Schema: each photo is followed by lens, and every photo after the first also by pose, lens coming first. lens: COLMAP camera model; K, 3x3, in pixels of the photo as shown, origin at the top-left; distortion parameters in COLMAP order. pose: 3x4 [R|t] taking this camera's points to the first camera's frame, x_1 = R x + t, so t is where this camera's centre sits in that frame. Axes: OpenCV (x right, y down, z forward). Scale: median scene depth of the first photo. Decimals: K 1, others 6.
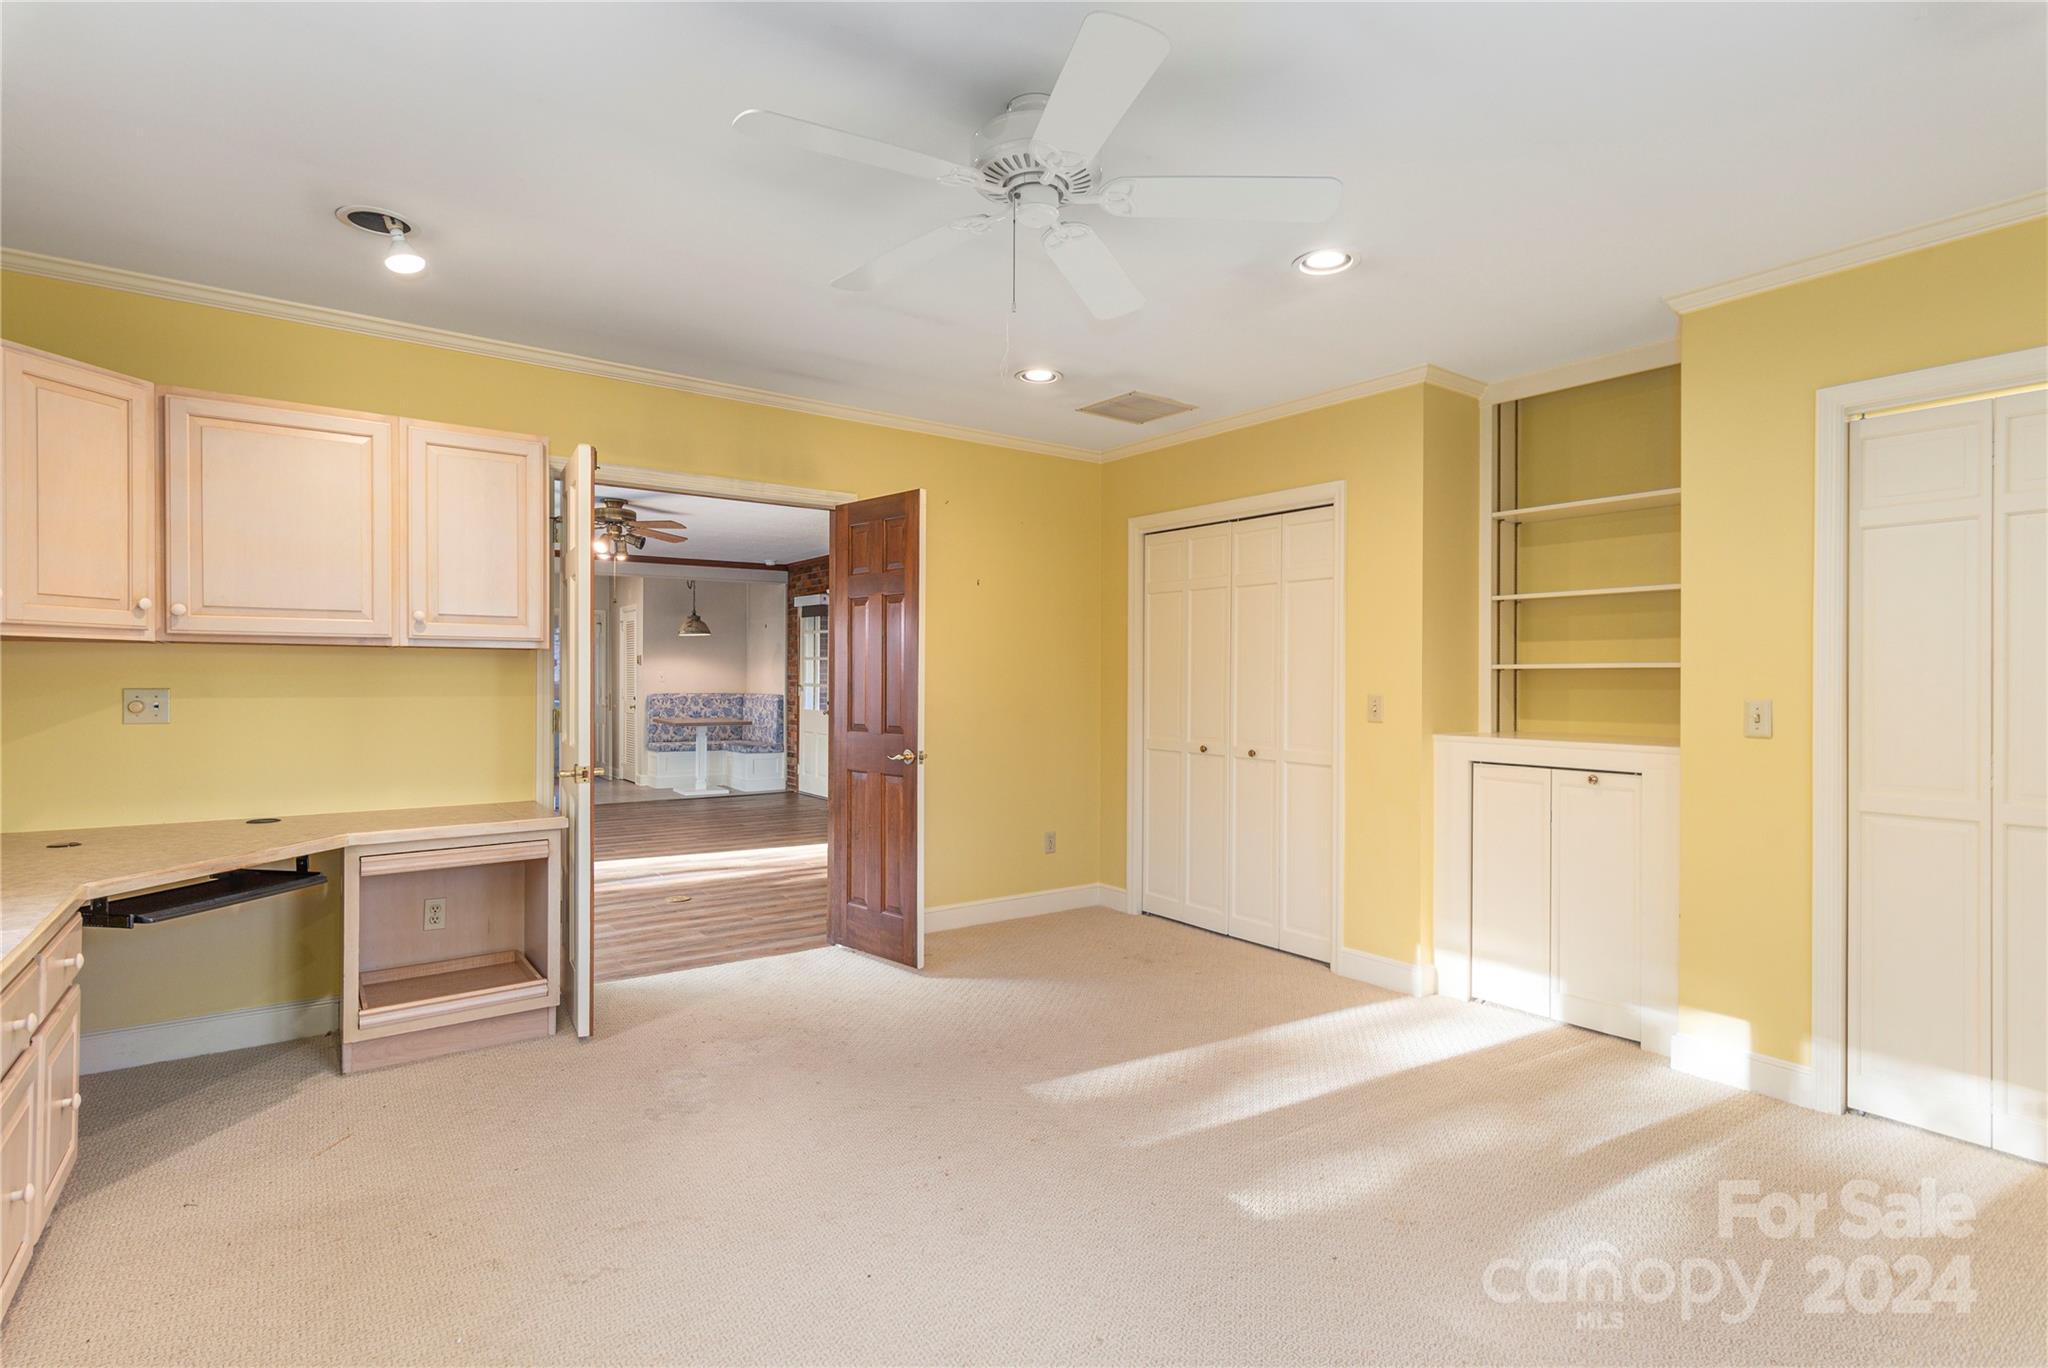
lens RADIAL K [[1025.9, 0, 1025.1], [0, 1025.9, 696.9], [0, 0, 1]] dist [0.011789, 0.000920]
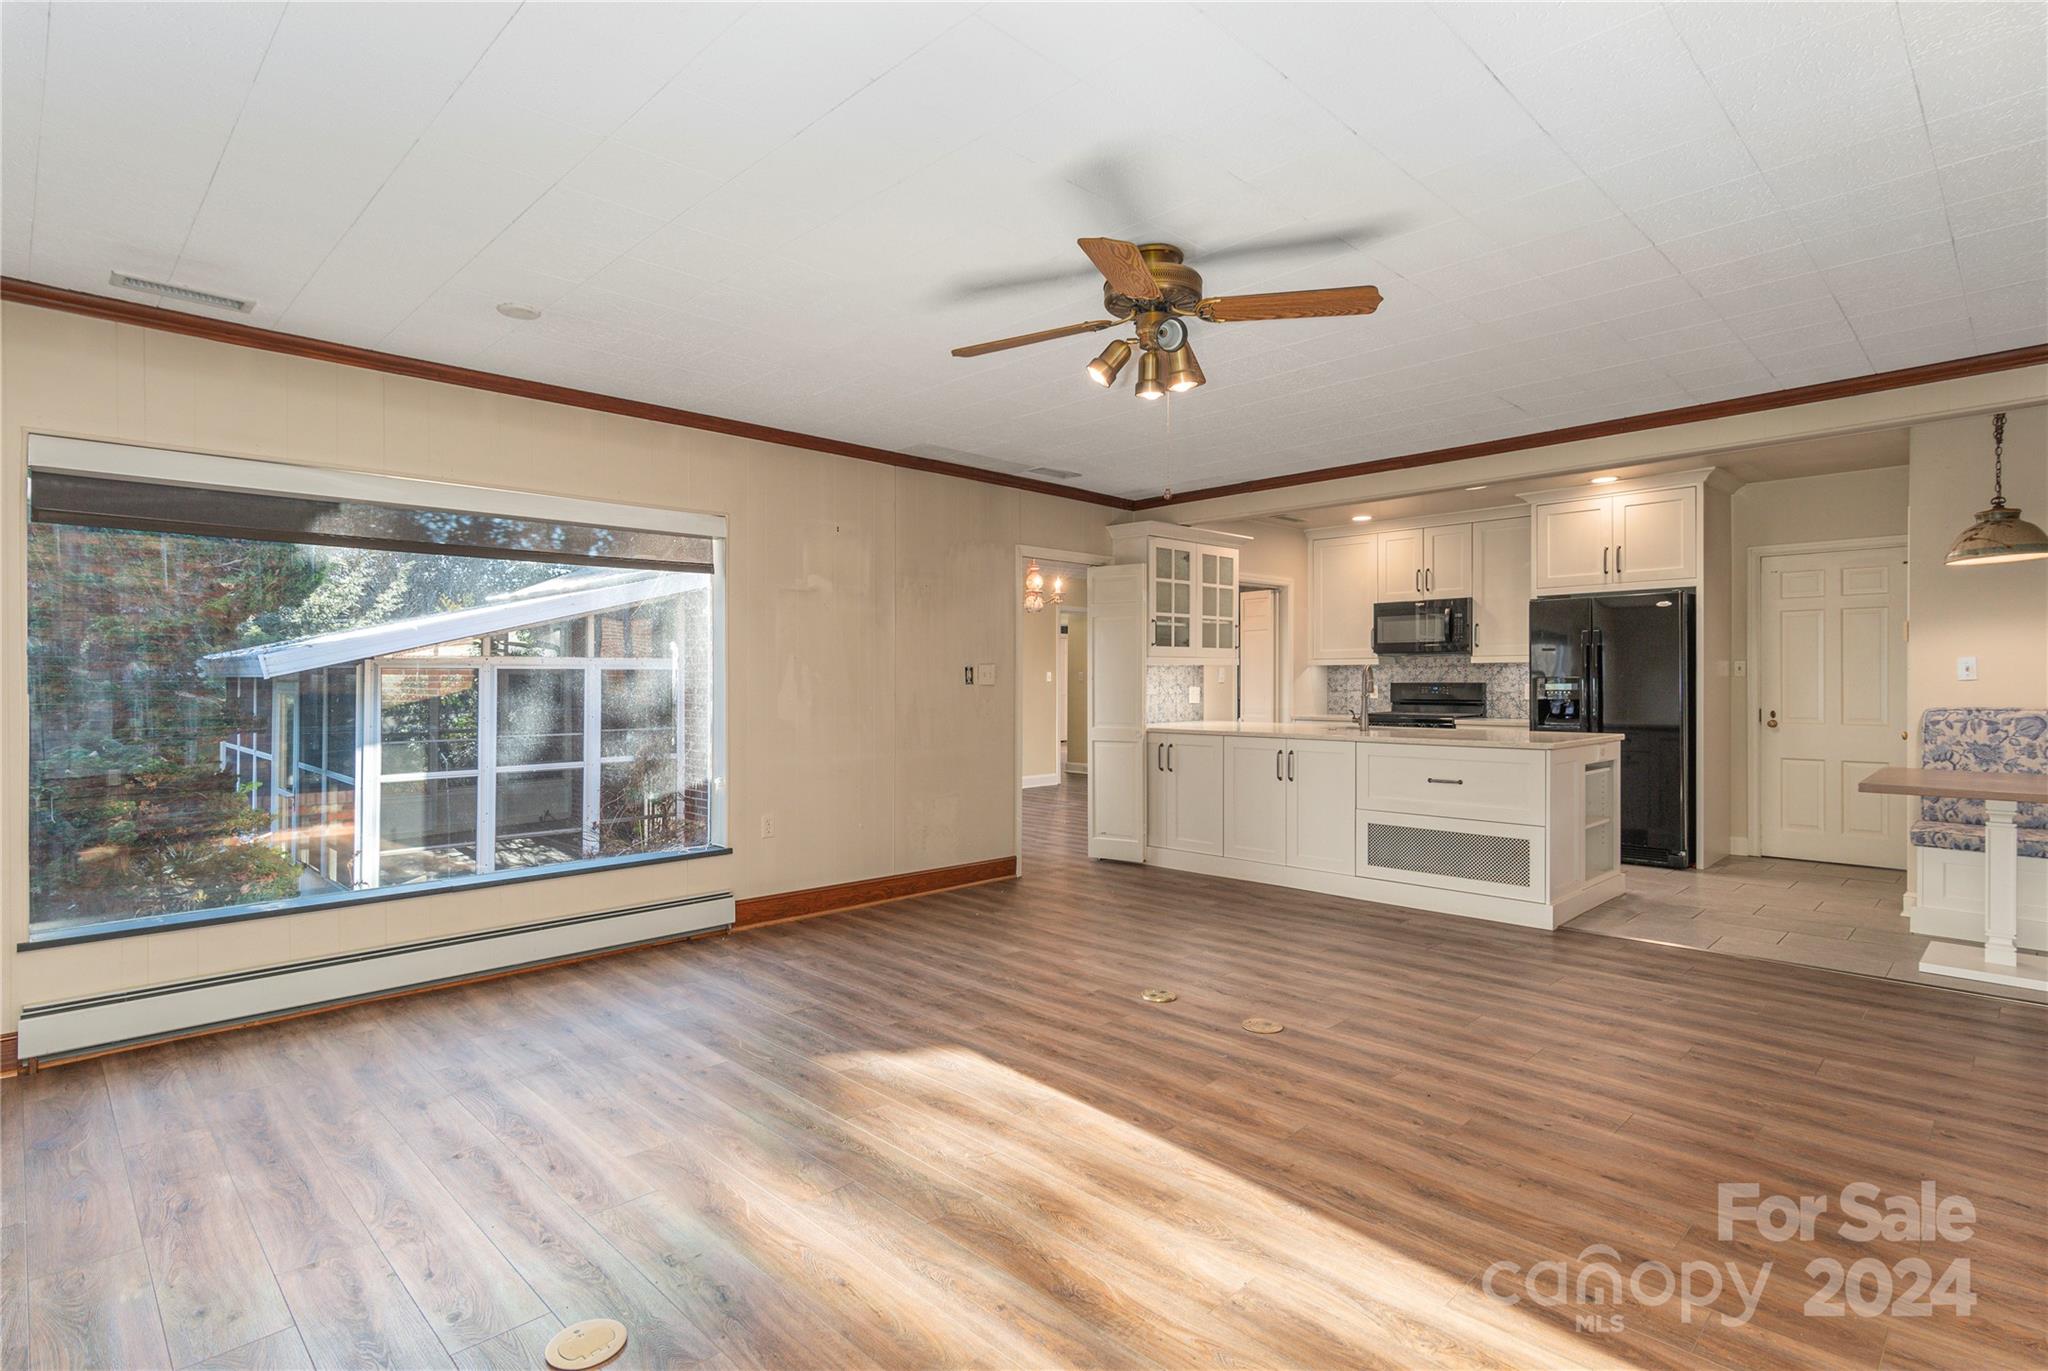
lens RADIAL K [[1025.9, 0, 995.7], [0, 1025.9, 690.1], [0, 0, 1]] dist [0.011789, 0.000920]
pose [[0.156012, 0.006673, -0.987733, 0.008490], [-0.005801, 0.999966, 0.005839, -0.011090], [0.987738, 0.004819, 0.156045, 0.535960]]
